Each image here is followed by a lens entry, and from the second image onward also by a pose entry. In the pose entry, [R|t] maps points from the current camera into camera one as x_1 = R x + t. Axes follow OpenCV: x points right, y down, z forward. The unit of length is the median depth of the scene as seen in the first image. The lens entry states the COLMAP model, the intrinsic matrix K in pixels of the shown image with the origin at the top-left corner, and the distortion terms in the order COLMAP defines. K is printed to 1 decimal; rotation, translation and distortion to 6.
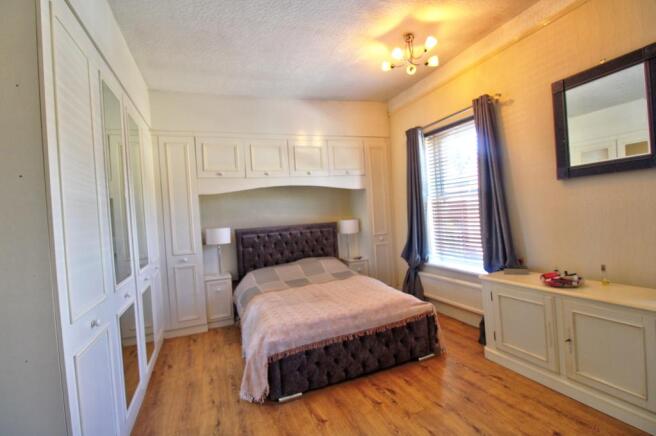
lens RADIAL K [[307.8, 0, 331.6], [0, 307.8, 214.0], [0, 0, 1]] dist [-0.001479, -0.005889]
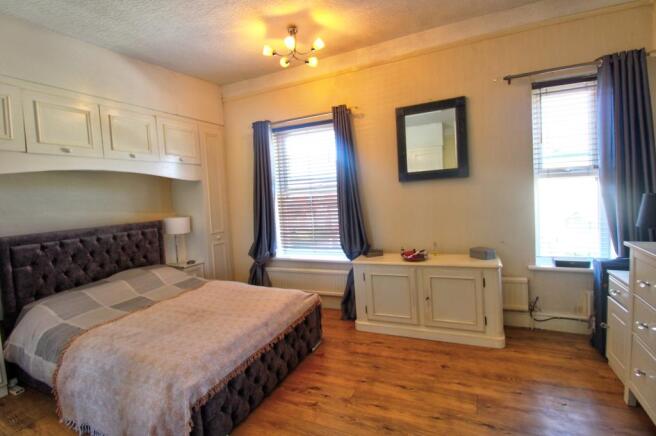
lens RADIAL K [[307.8, 0, 327.8], [0, 307.8, 212.9], [0, 0, 1]] dist [-0.001479, -0.005889]
pose [[0.737703, -0.017354, 0.674903, -0.322427], [0.012226, 0.999849, 0.012345, 0.002770], [-0.675015, -0.000856, 0.737804, 0.184995]]
